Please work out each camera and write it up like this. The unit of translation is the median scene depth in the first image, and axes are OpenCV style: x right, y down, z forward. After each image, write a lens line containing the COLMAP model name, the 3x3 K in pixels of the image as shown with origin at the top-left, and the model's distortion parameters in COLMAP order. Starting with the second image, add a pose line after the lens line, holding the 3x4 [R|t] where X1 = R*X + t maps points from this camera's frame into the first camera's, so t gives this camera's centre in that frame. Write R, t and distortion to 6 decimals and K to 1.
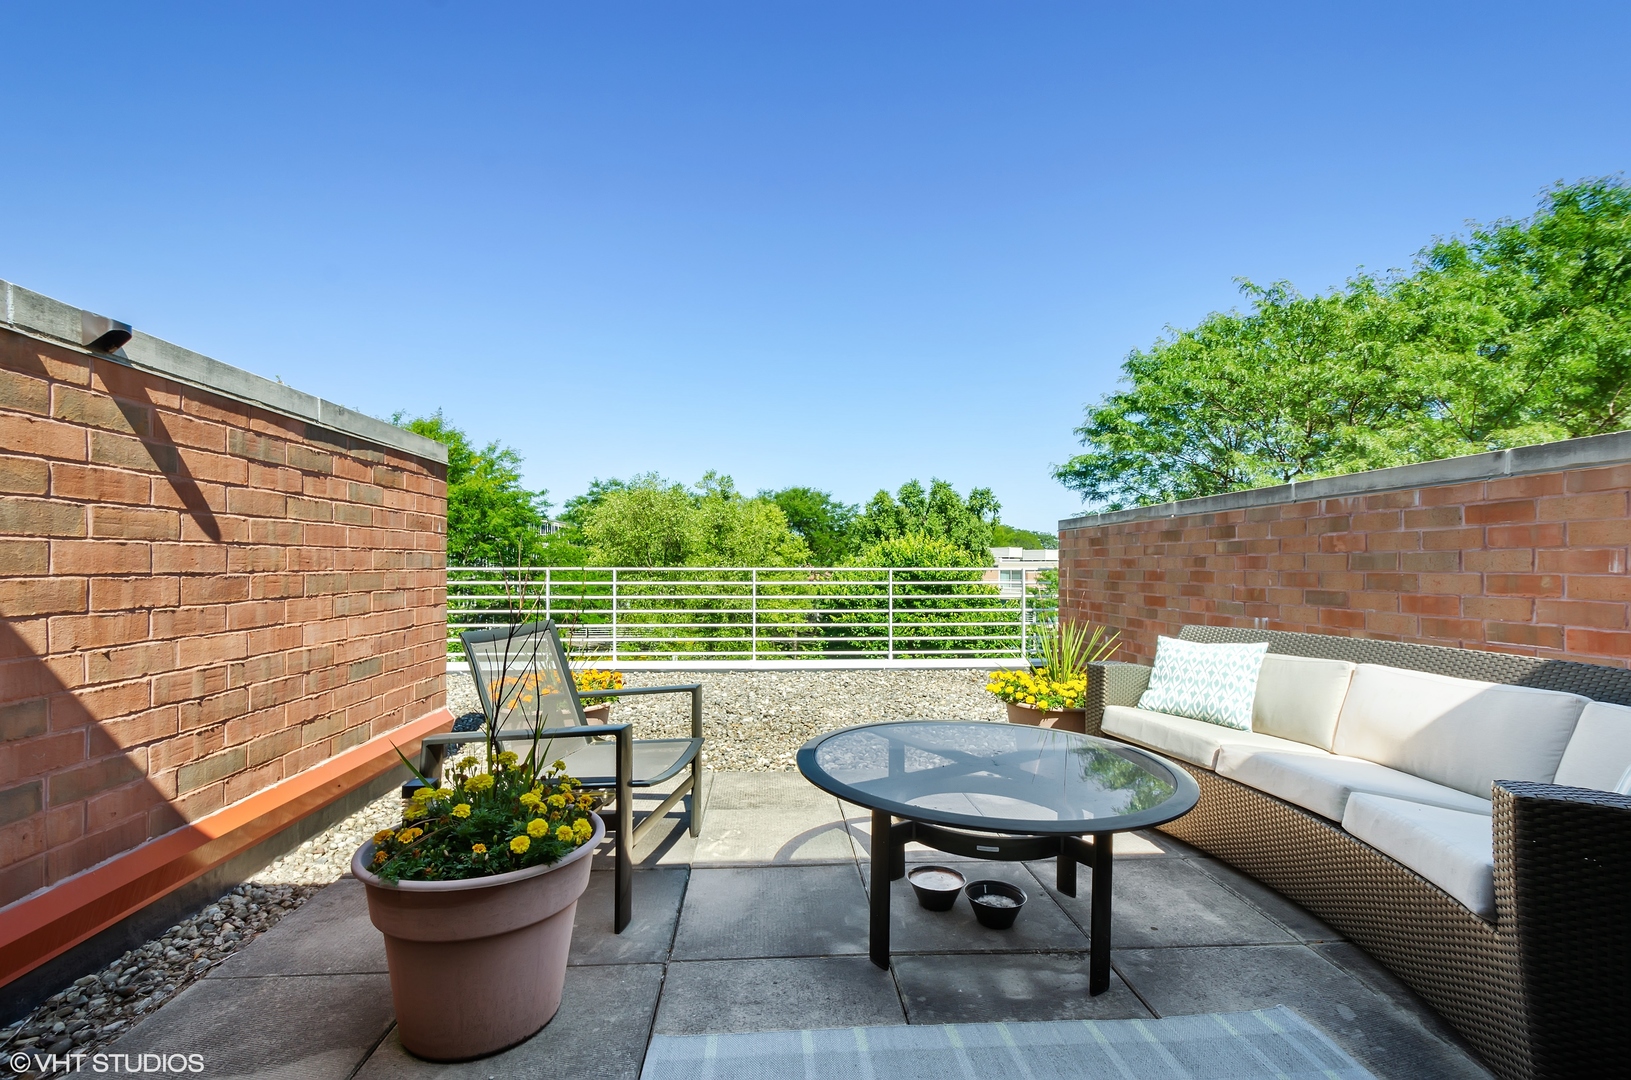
lens RADIAL K [[716.4, 0, 813.1], [0, 716.4, 562.0], [0, 0, 1]] dist [0.000162, 0.000015]
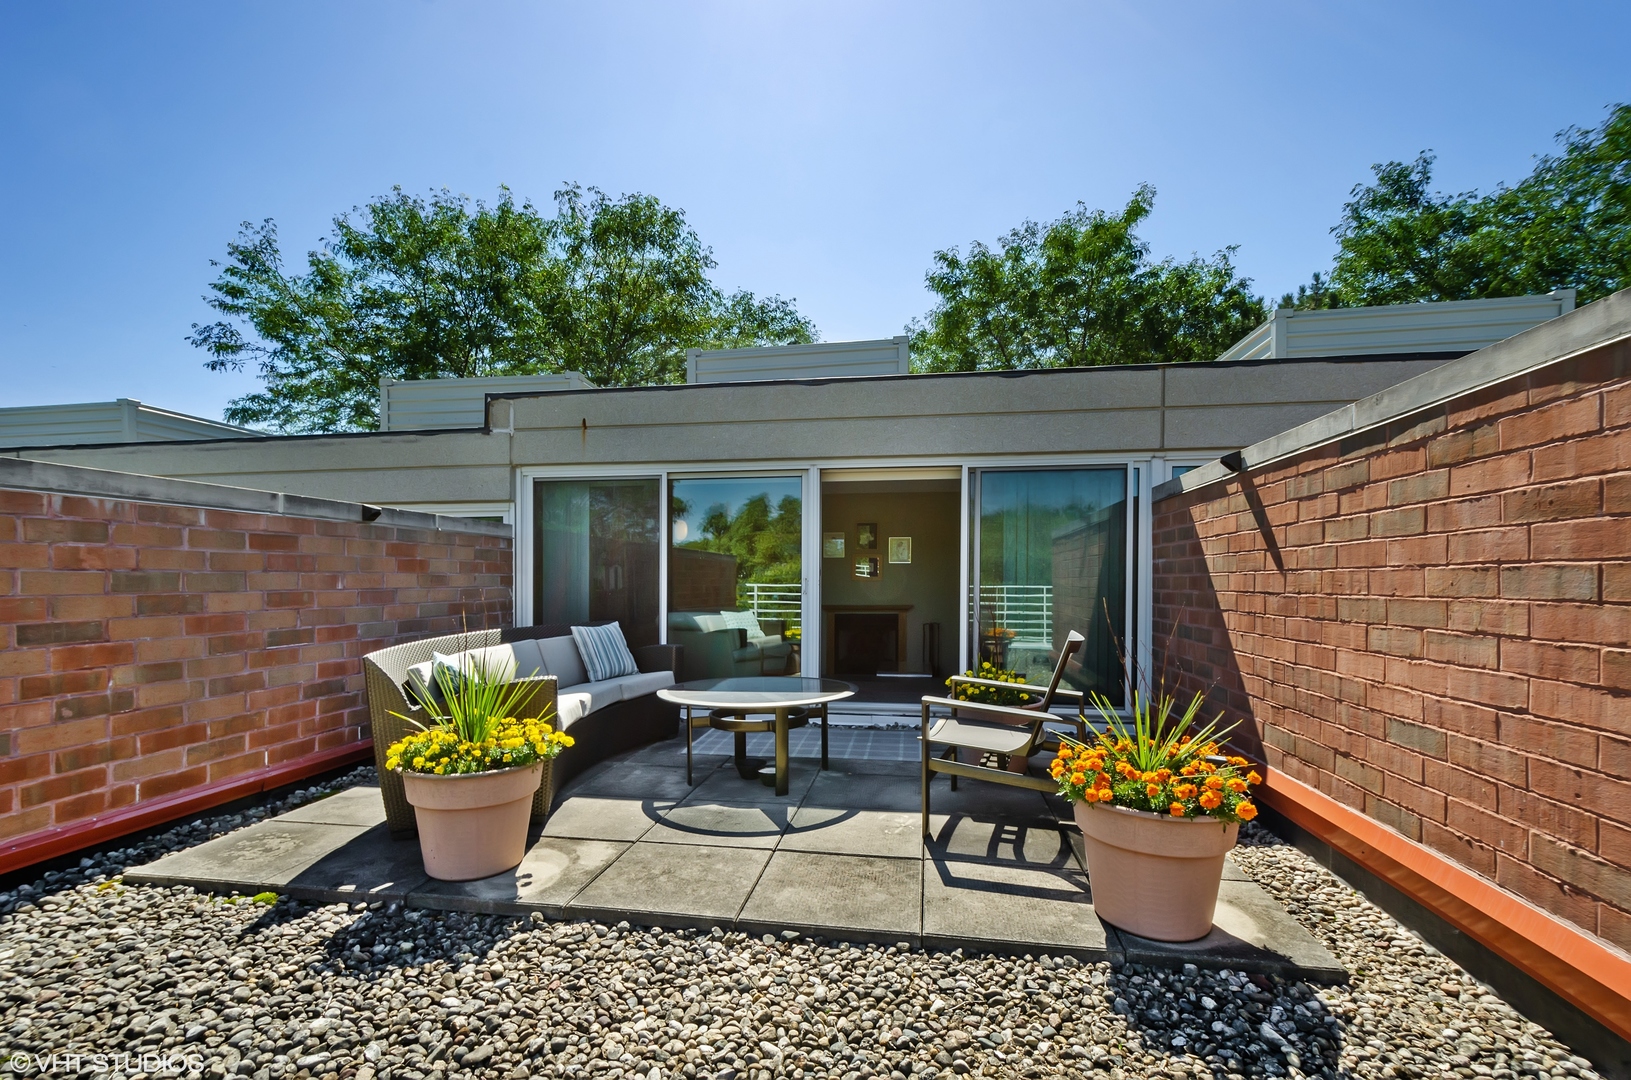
lens RADIAL K [[716.4, 0, 813.1], [0, 716.4, 562.0], [0, 0, 1]] dist [0.000162, 0.000015]
pose [[-0.976345, 0.003964, 0.216180, -0.211470], [-0.002143, 0.999605, -0.028007, -0.002370], [-0.216206, -0.027808, -0.975952, 1.943334]]
